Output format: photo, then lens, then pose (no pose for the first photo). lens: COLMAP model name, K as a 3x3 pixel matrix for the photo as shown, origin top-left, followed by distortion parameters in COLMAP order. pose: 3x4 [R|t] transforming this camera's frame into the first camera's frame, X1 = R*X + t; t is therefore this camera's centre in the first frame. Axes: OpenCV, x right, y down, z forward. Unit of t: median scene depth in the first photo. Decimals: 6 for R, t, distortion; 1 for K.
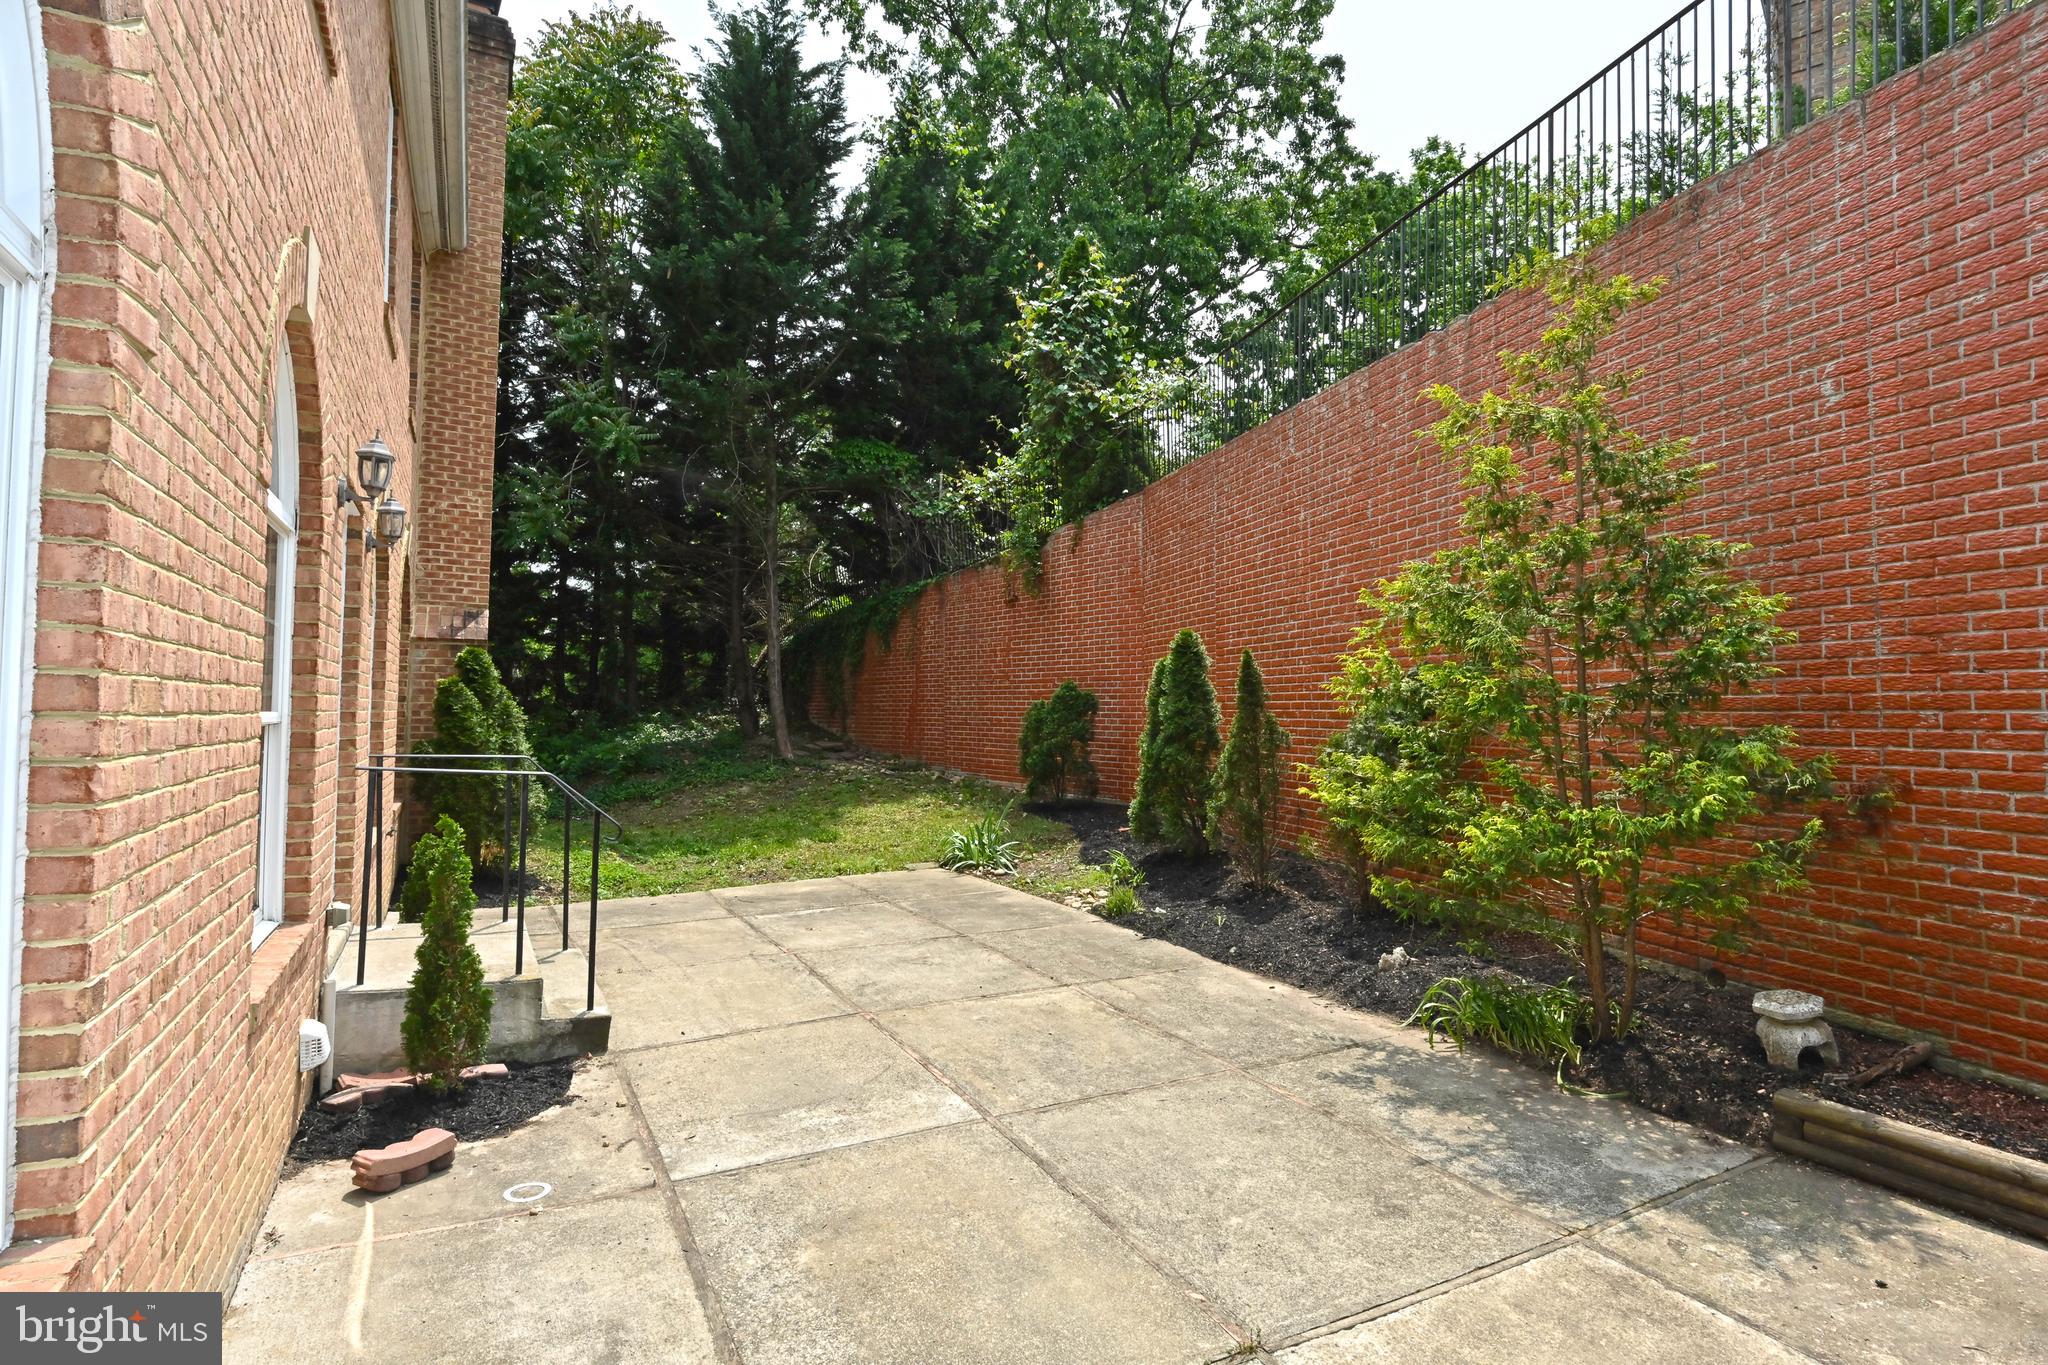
lens RADIAL K [[1055.5, 0, 1022.4], [0, 1055.5, 676.3], [0, 0, 1]] dist [-0.000646, -0.001188]
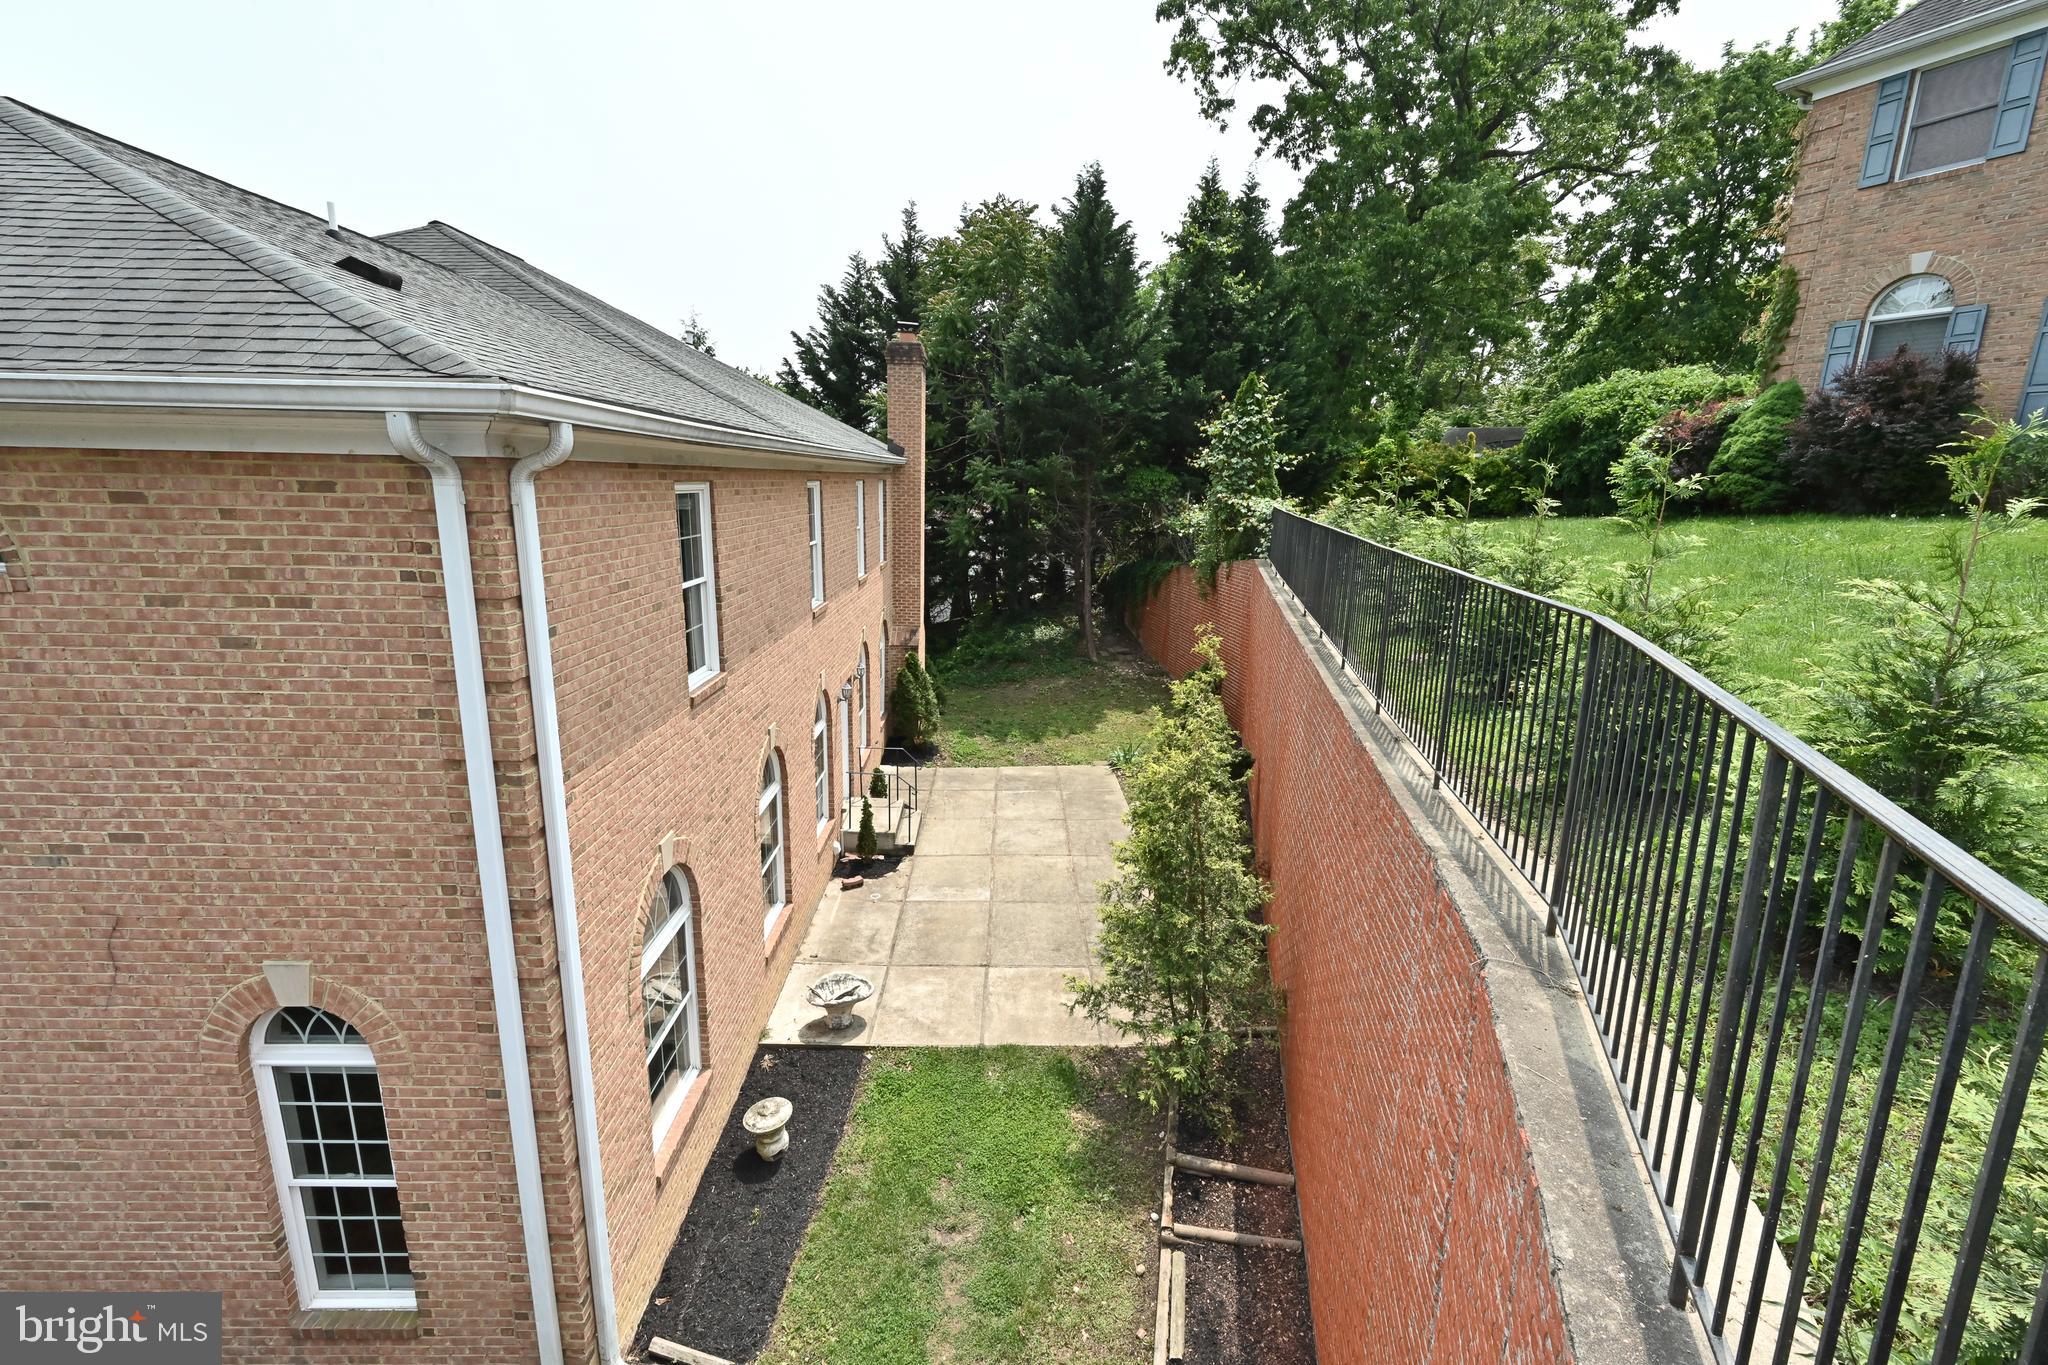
lens RADIAL K [[872.2, 0, 1018.9], [0, 872.2, 675.6], [0, 0, 1]] dist [0.000265, 0.000013]
pose [[0.894166, 0.109035, -0.434257, 0.512519], [0.000465, 0.969668, 0.244425, -0.427629], [0.447736, -0.218758, 0.866993, -0.553528]]
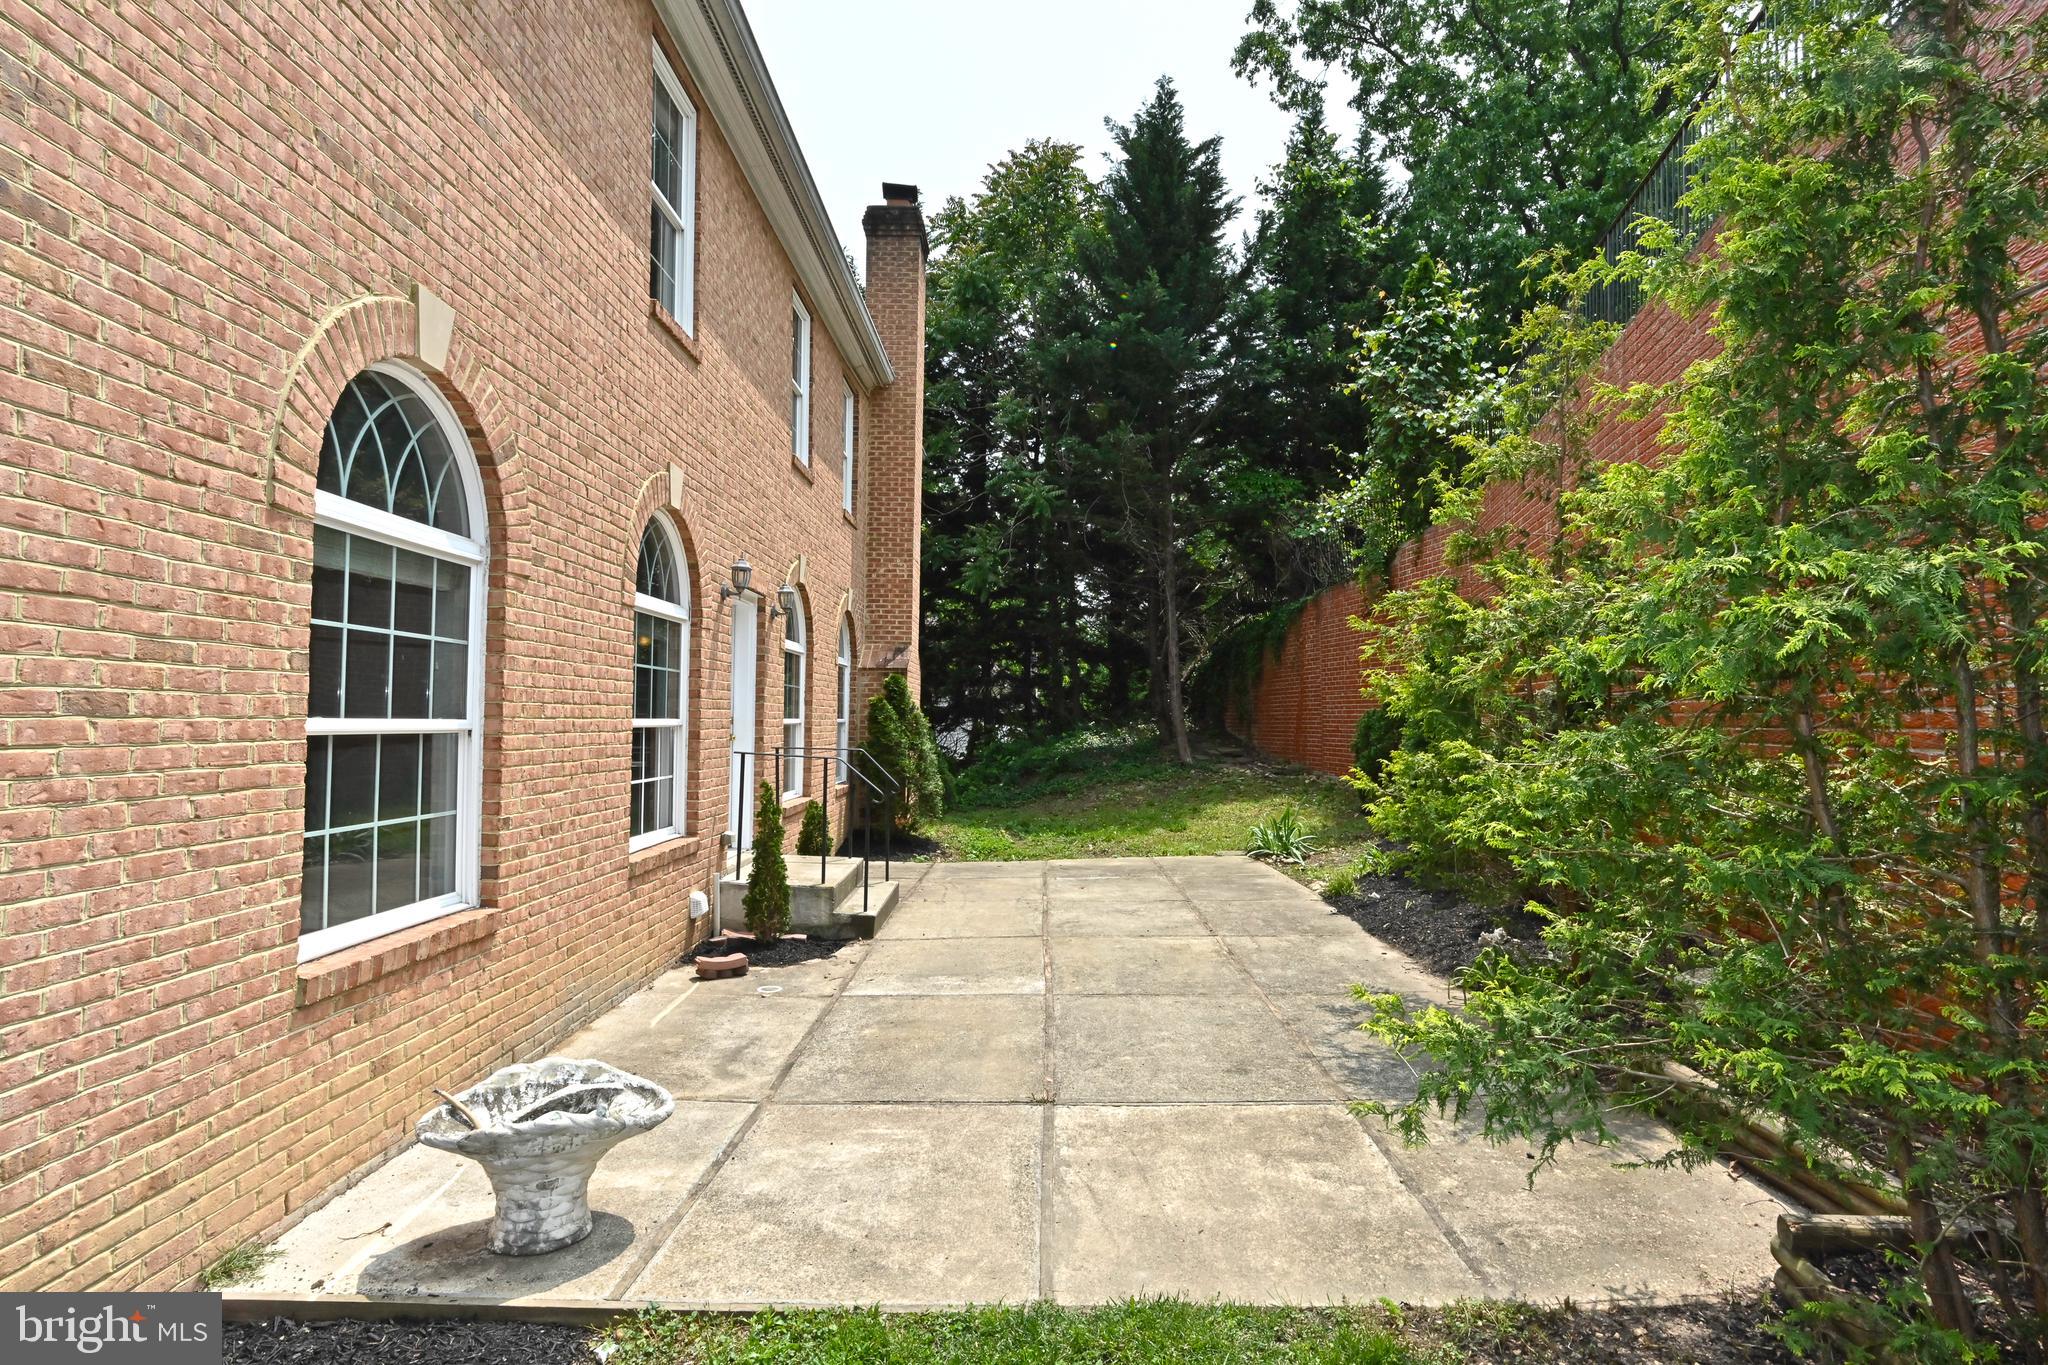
lens RADIAL K [[1050.1, 0, 1026.2], [0, 1050.1, 680.5], [0, 0, 1]] dist [-0.002462, -0.000698]
pose [[0.883422, -0.022097, -0.468057, 0.258289], [0.019259, 0.999756, -0.010848, -0.000648], [0.468183, 0.000569, 0.883631, -0.123047]]
